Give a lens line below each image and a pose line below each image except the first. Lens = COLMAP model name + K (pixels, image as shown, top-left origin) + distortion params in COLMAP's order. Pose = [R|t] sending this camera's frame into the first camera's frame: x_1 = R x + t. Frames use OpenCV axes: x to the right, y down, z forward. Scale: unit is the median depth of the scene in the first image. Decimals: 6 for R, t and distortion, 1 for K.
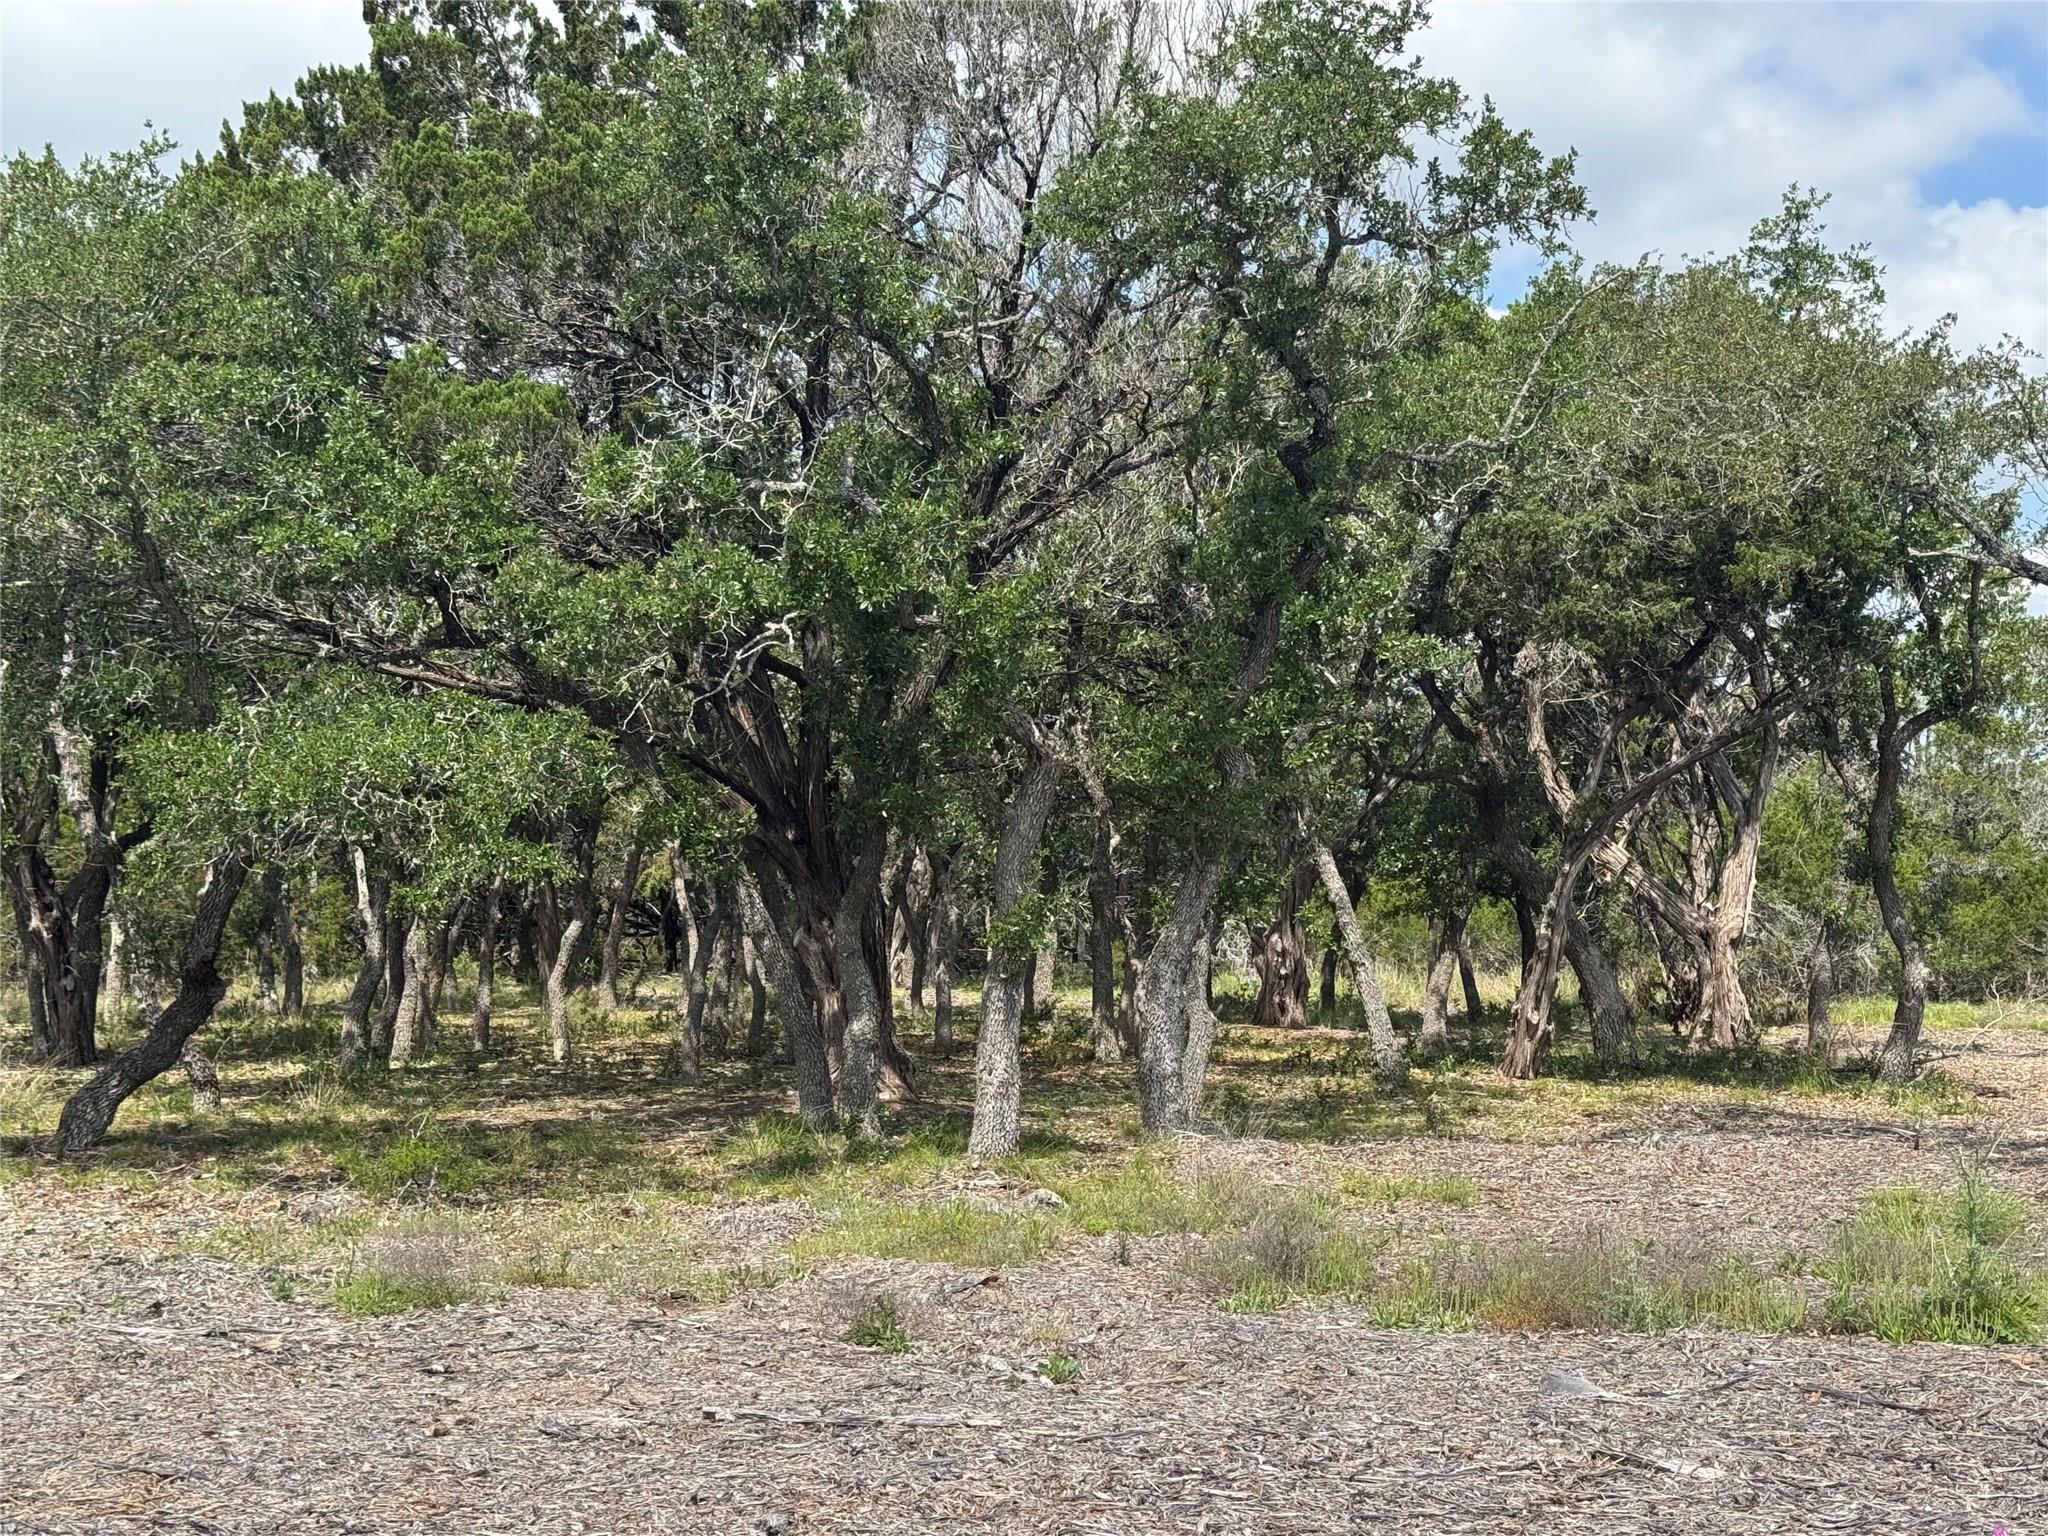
lens RADIAL K [[3050.6, 0, 1024.4], [0, 3050.6, 770.2], [0, 0, 1]] dist [0.110656, 0.000000]
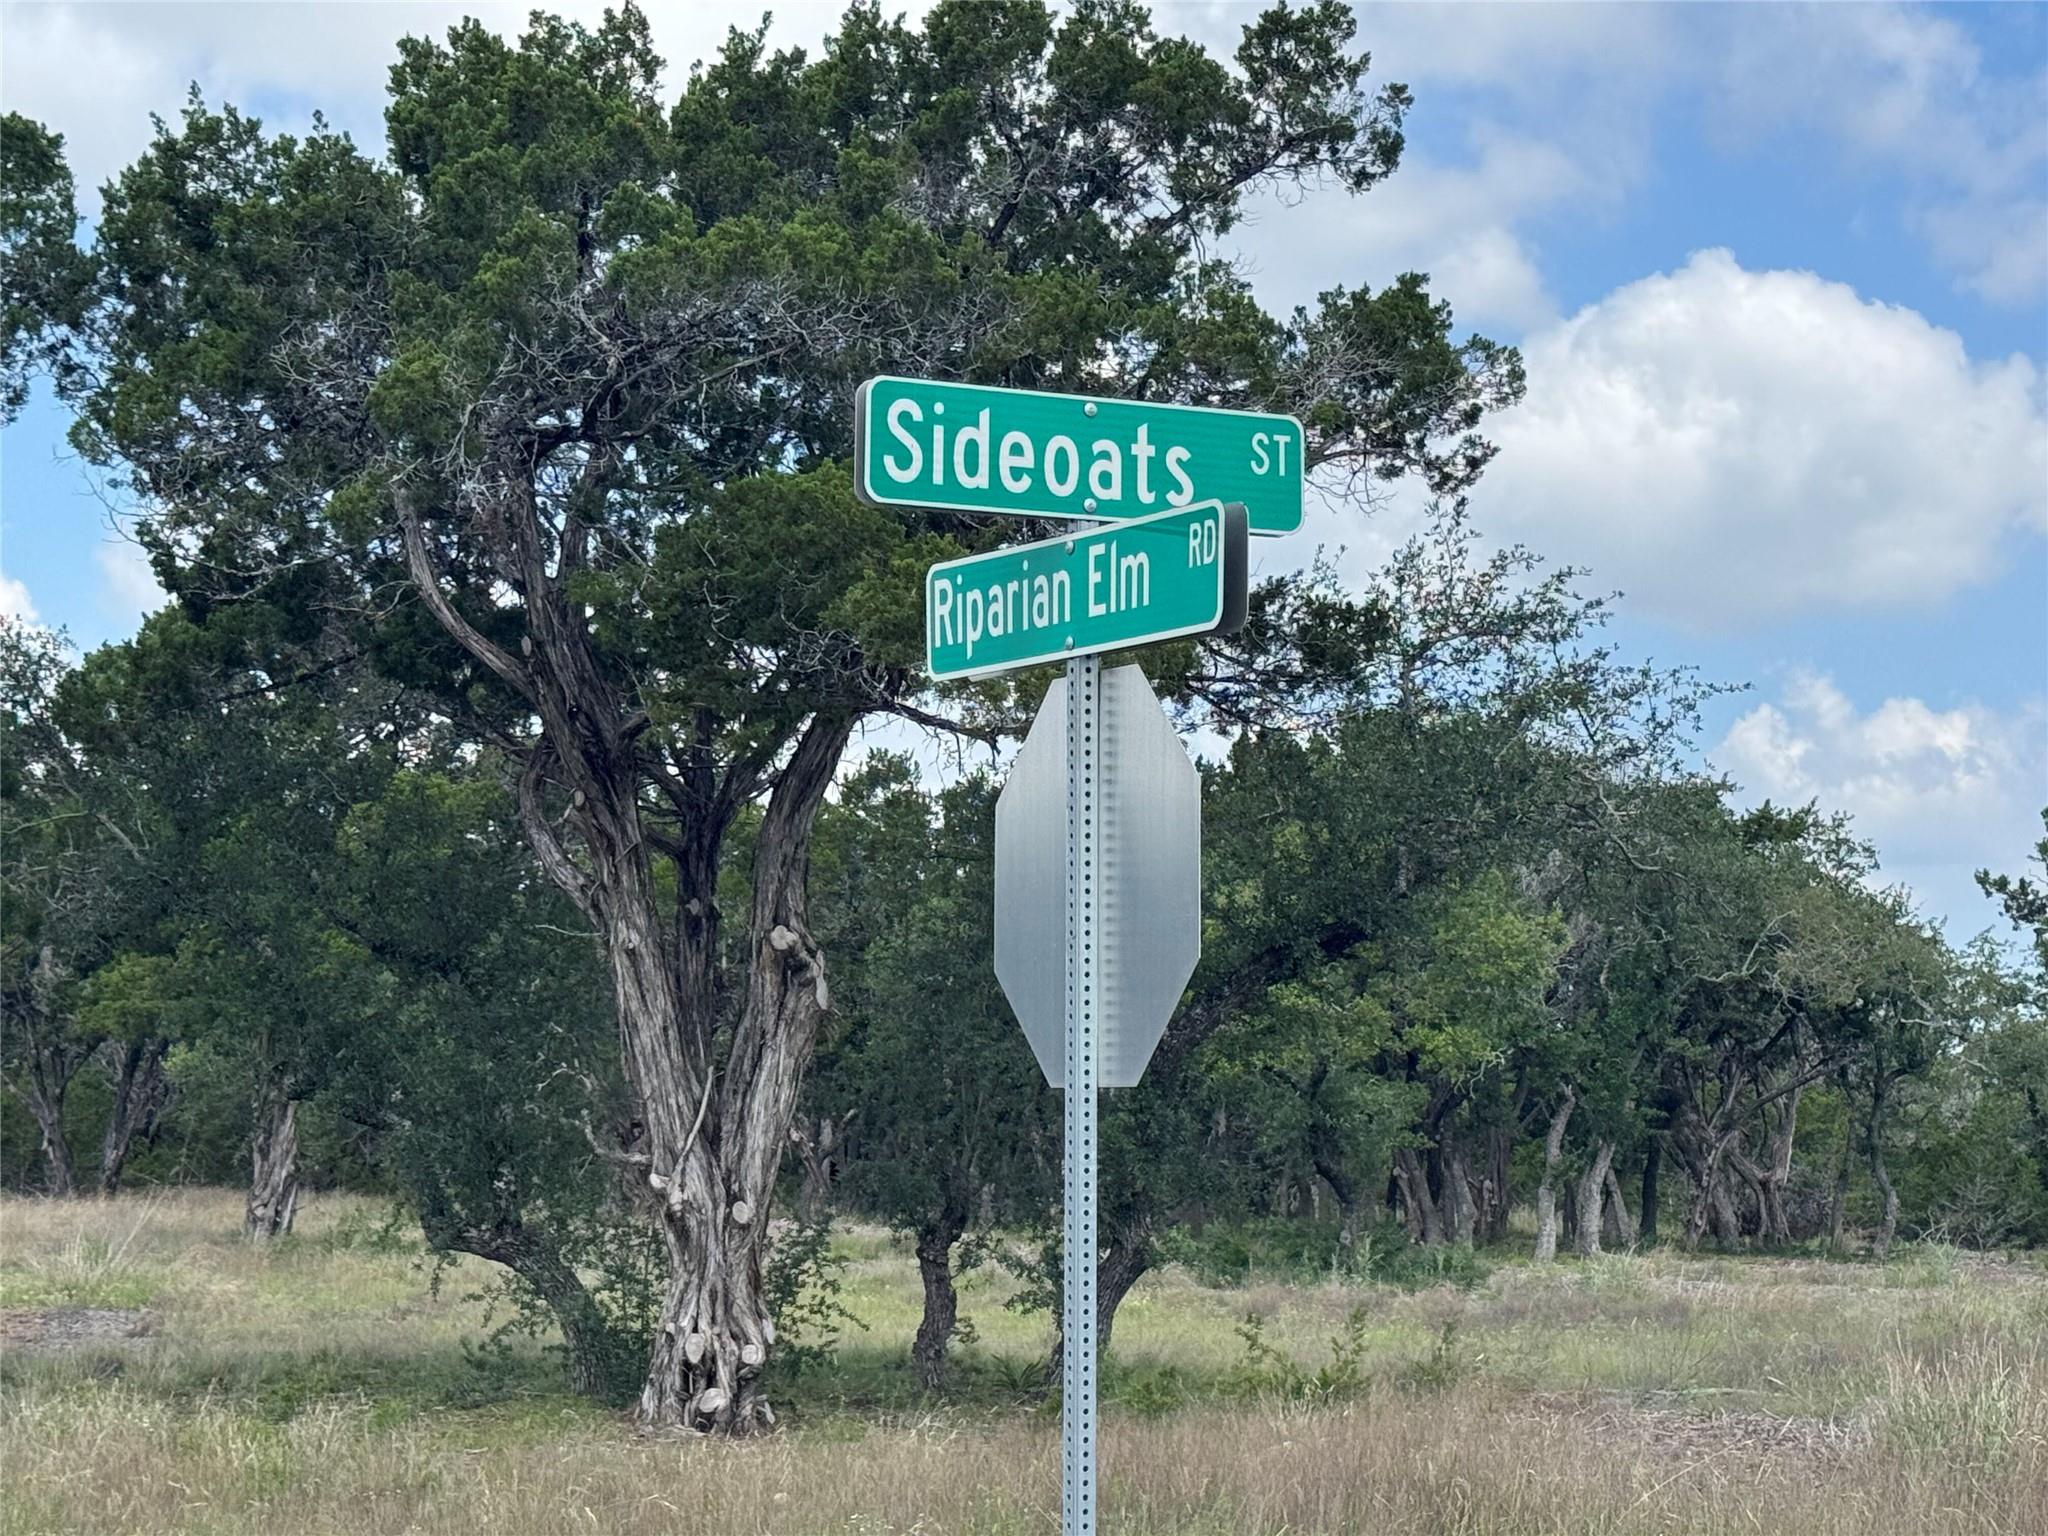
lens RADIAL K [[4226.2, 0, 1023.4], [0, 4226.2, 767.2], [0, 0, 1]] dist [0.099818, 0.000000]
pose [[0.994740, 0.026006, 0.099075, -0.554244], [-0.021163, 0.998544, -0.049622, -0.066445], [-0.100222, 0.047264, 0.993842, -1.704445]]
